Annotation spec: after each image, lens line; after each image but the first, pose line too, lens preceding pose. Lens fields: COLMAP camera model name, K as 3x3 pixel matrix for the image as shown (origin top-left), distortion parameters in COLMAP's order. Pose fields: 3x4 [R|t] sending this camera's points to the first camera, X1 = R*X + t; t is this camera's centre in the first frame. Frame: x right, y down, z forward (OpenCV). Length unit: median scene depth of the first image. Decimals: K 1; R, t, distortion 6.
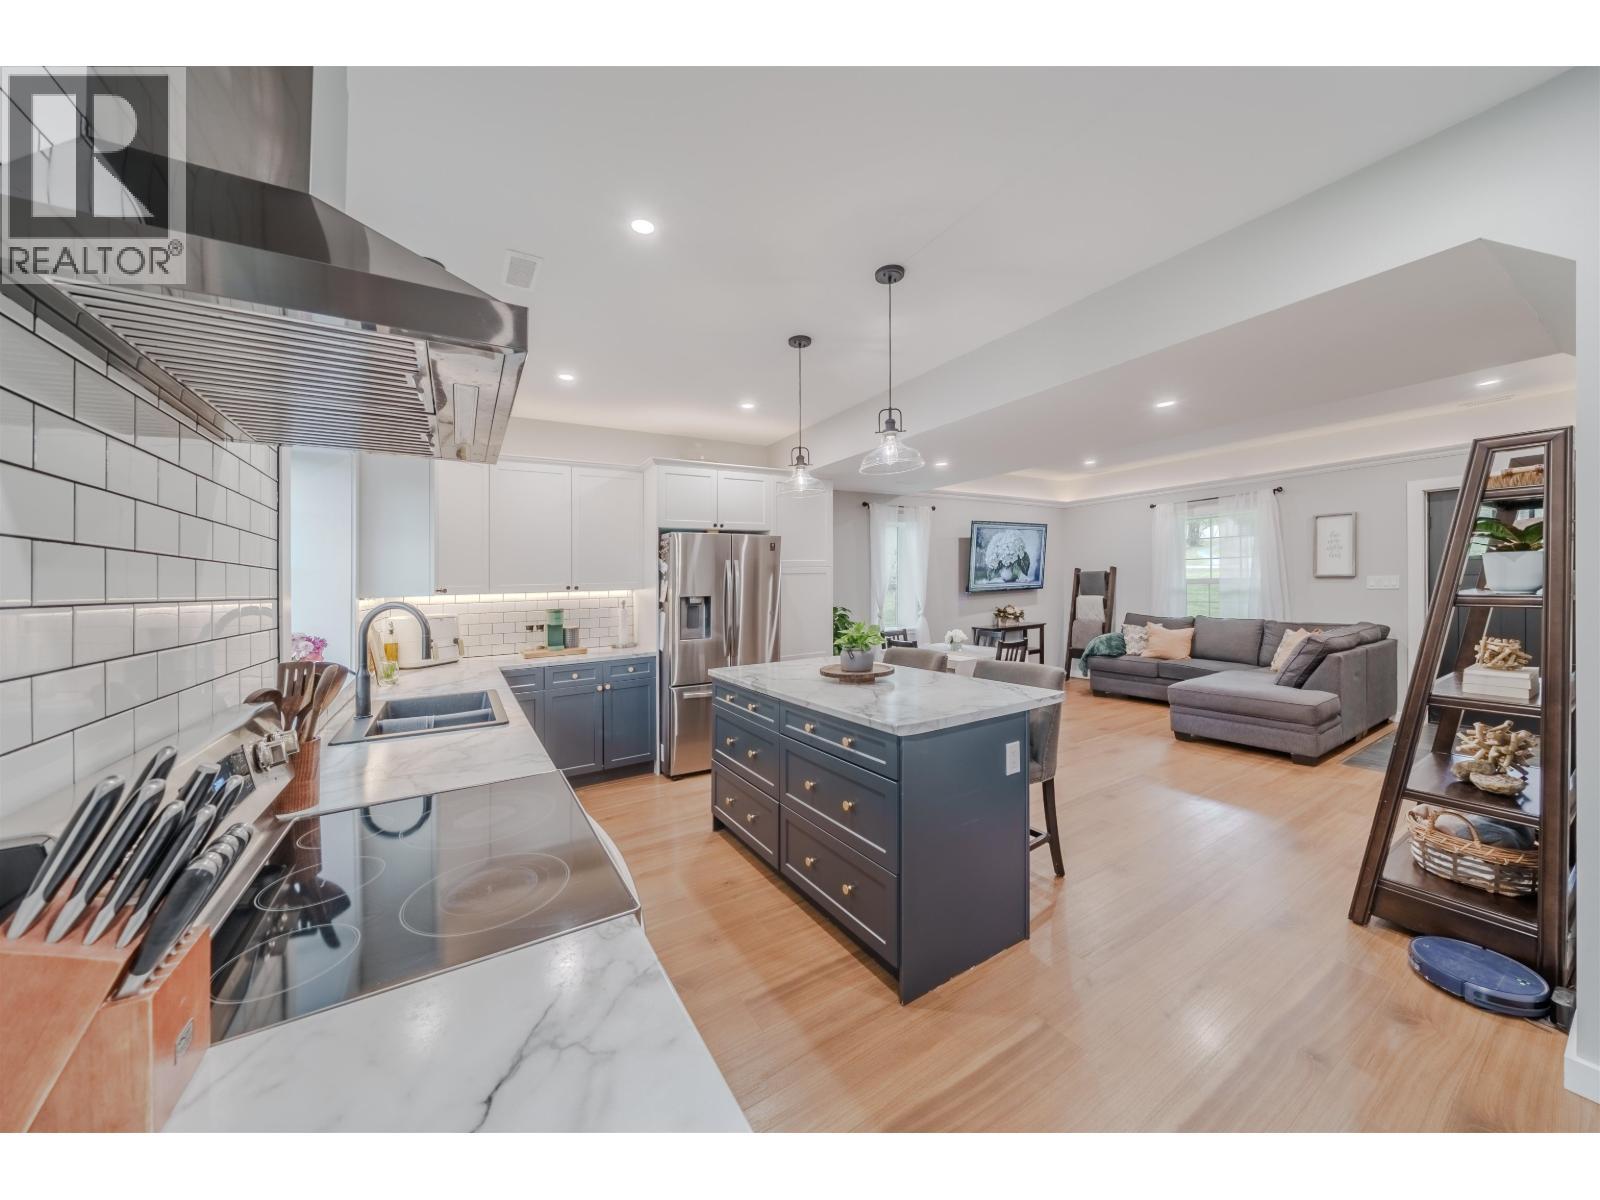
lens RADIAL K [[563.6, 0, 819.6], [0, 563.6, 606.7], [0, 0, 1]] dist [0.000043, -0.000243]
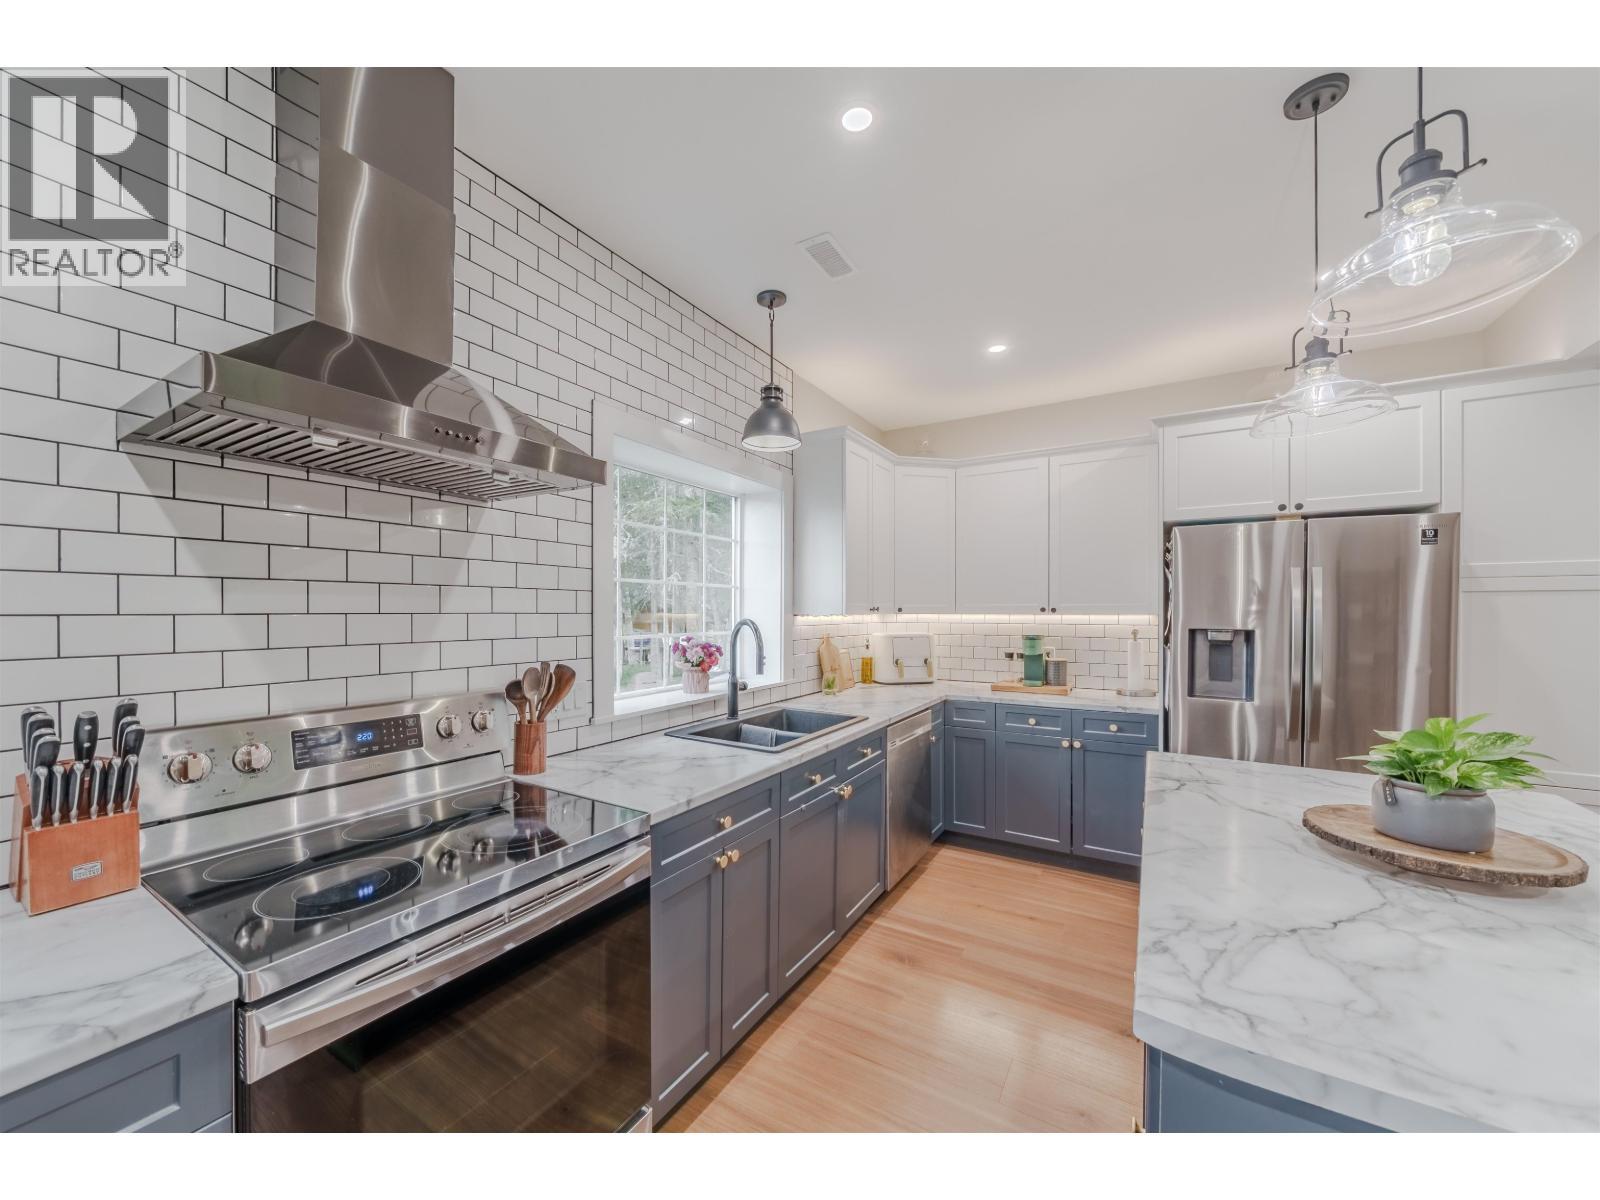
lens RADIAL K [[614.2, 0, 766.8], [0, 614.2, 613.1], [0, 0, 1]] dist [-0.014159, 0.000206]
pose [[0.396044, 0.029926, -0.917744, 0.102914], [-0.047770, 0.998787, 0.011954, -0.010871], [0.916988, 0.039106, 0.396993, 0.160850]]
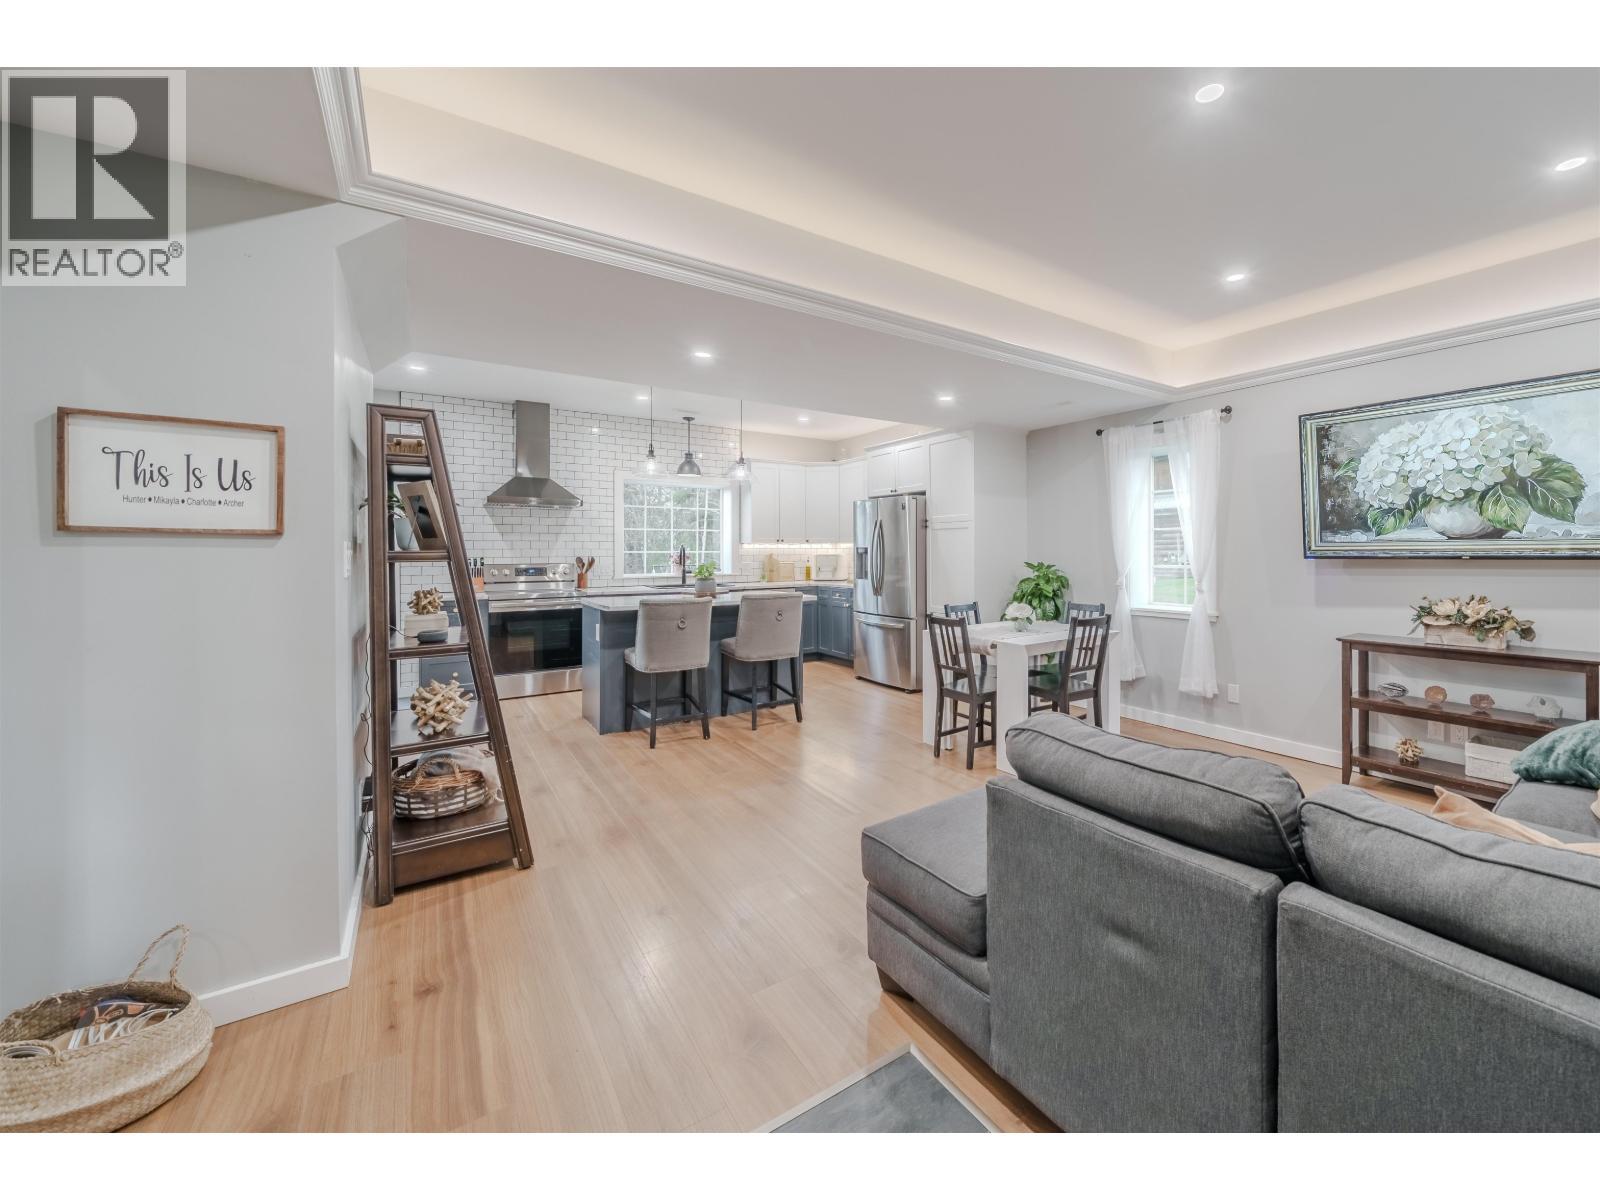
lens RADIAL K [[772.5, 0, 960.6], [0, 772.5, 541.0], [0, 0, 1]] dist [-0.019471, 0.000794]
pose [[0.032895, 0.011221, -0.999396, 0.901146], [-0.039958, 0.999152, 0.009903, -0.034491], [0.998660, 0.039608, 0.033316, 0.651052]]
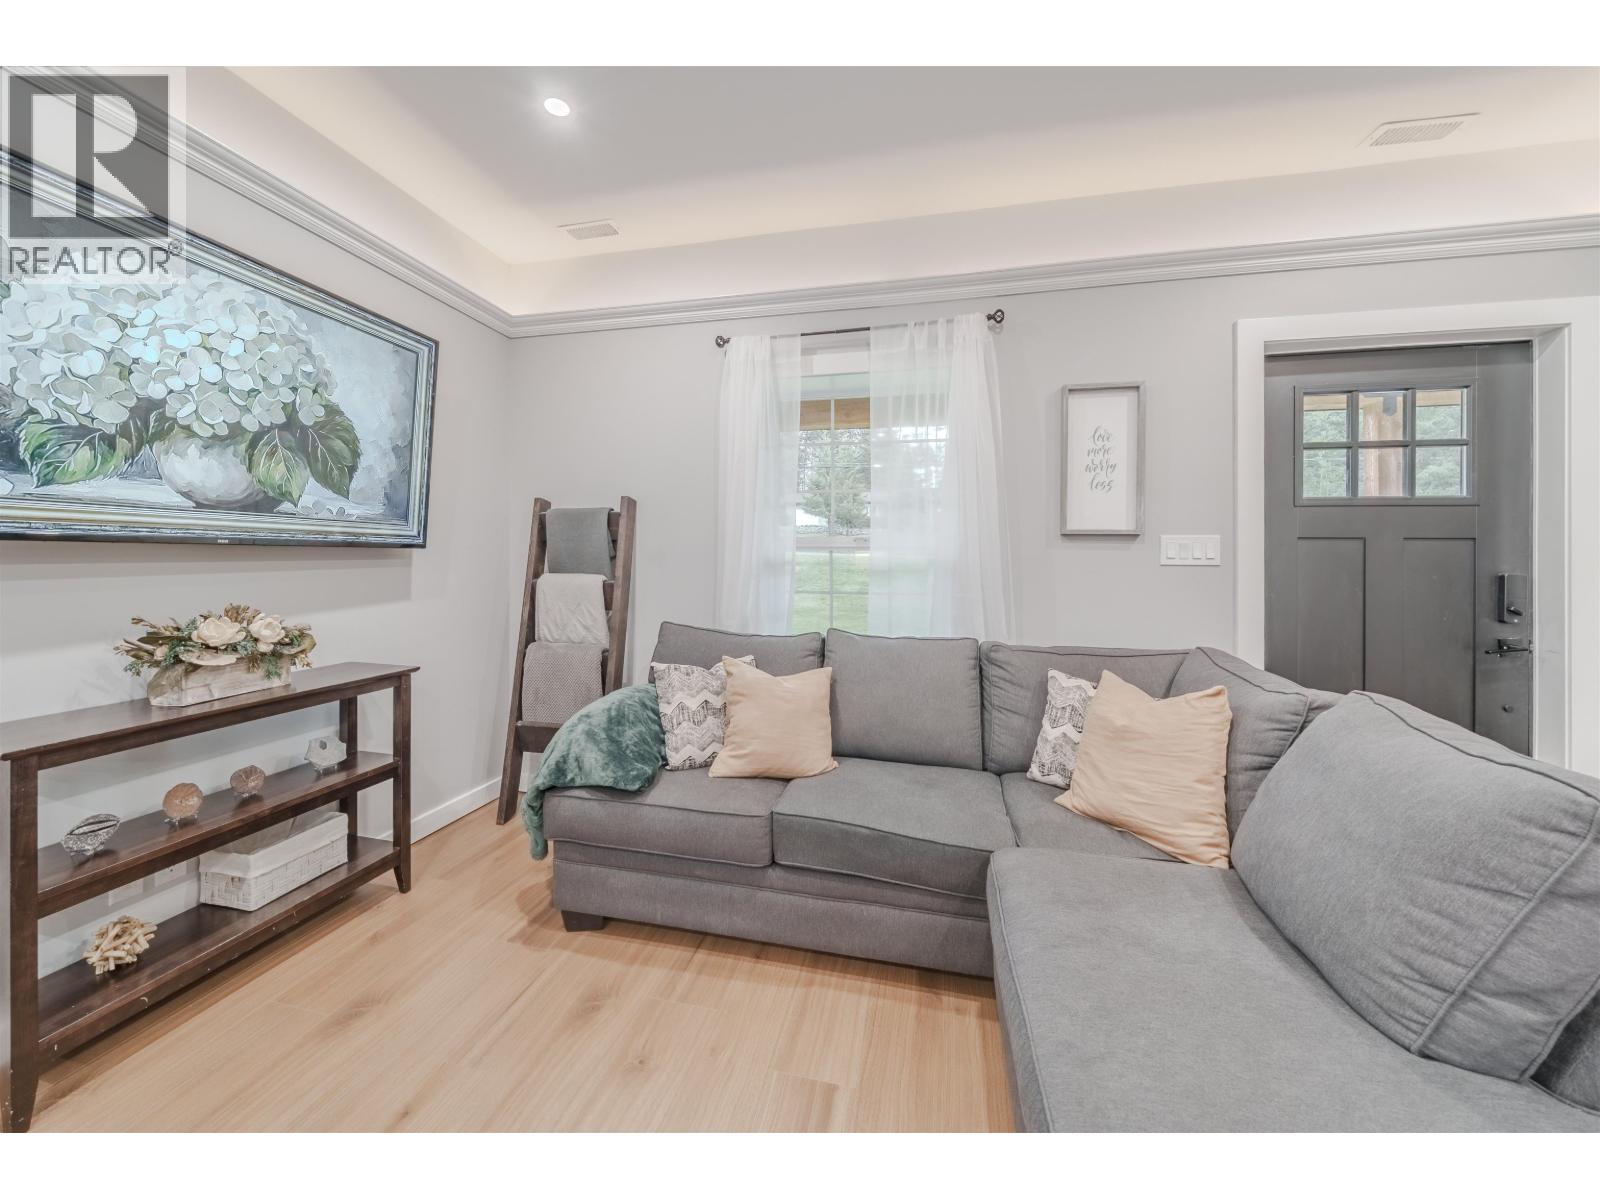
lens RADIAL K [[655.2, 0, 714.7], [0, 655.2, 563.9], [0, 0, 1]] dist [-0.006236, 0.000137]
pose [[0.817944, 0.023683, 0.574811, 0.360923], [0.000698, 0.999111, -0.042158, -0.009980], [-0.575298, 0.034884, 0.817200, 0.694531]]
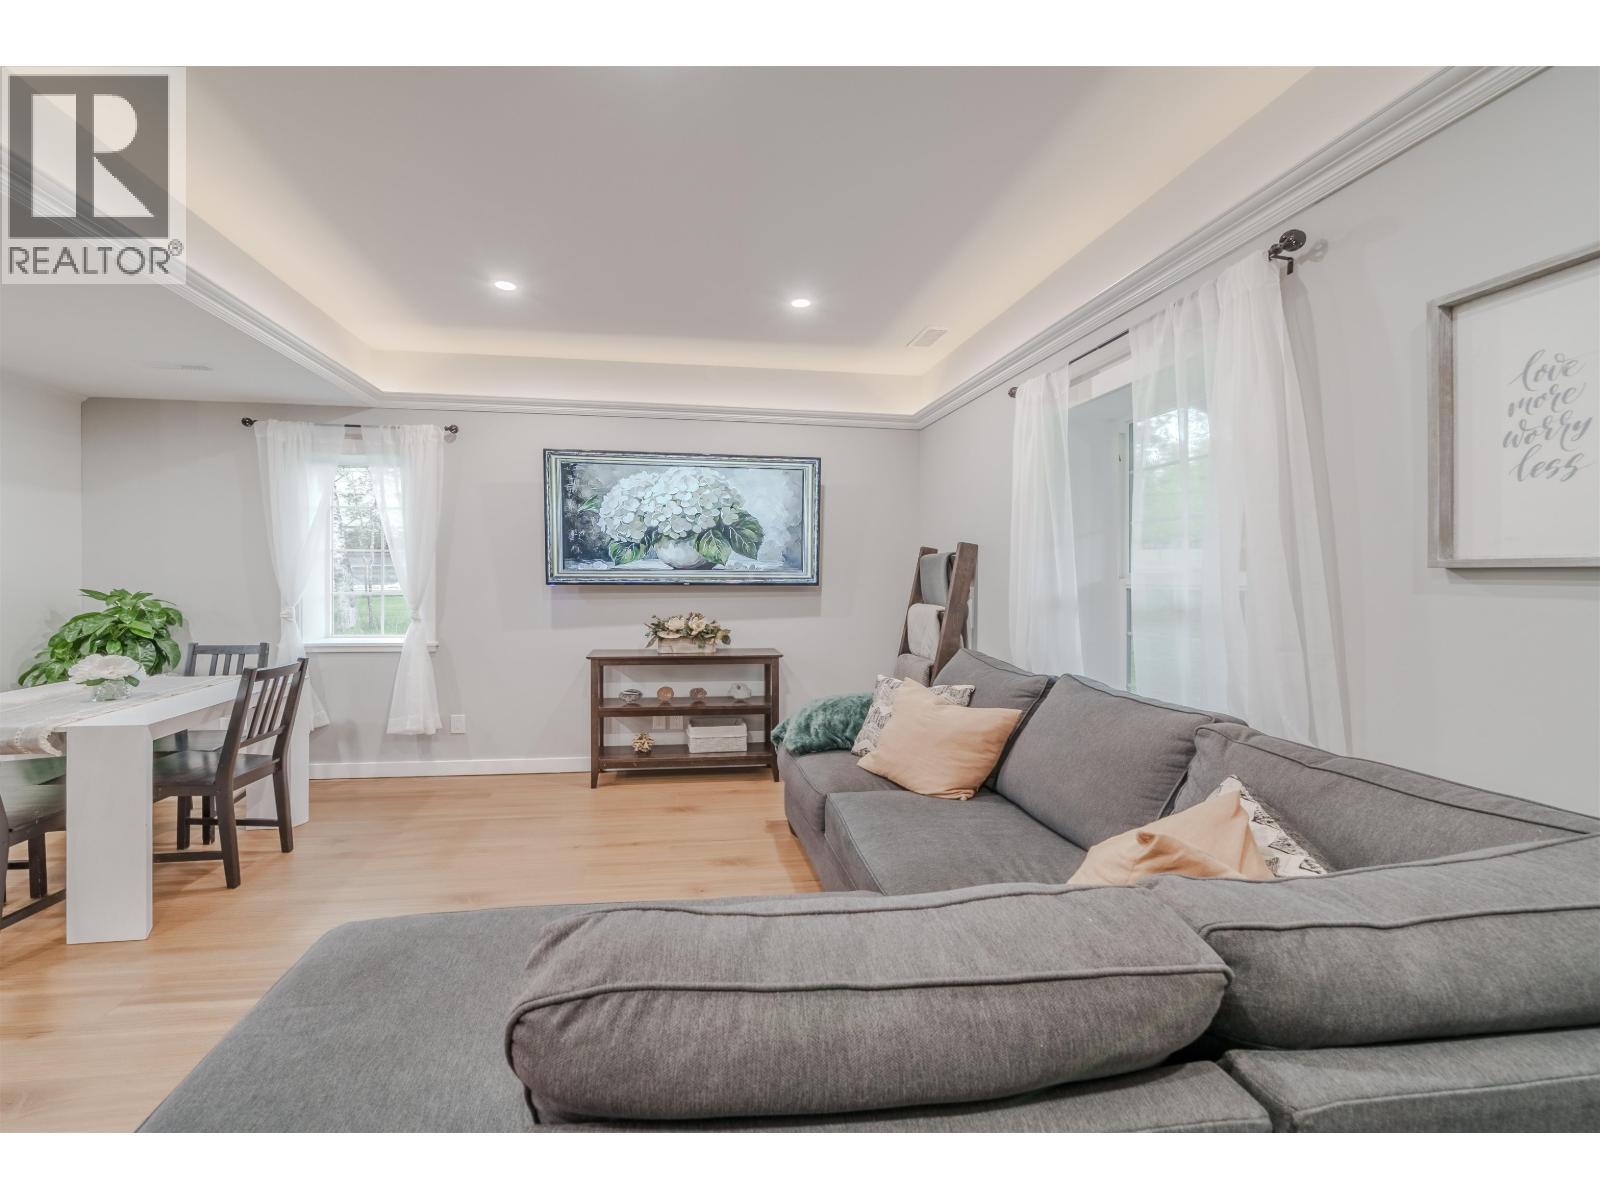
lens RADIAL K [[563.6, 0, 826.7], [0, 563.6, 578.4], [0, 0, 1]] dist [0.000043, -0.000243]
pose [[0.891382, 0.030429, -0.452231, 0.710937], [-0.048323, 0.998437, -0.028067, -0.028193], [0.450670, 0.046871, 0.891459, 0.624555]]
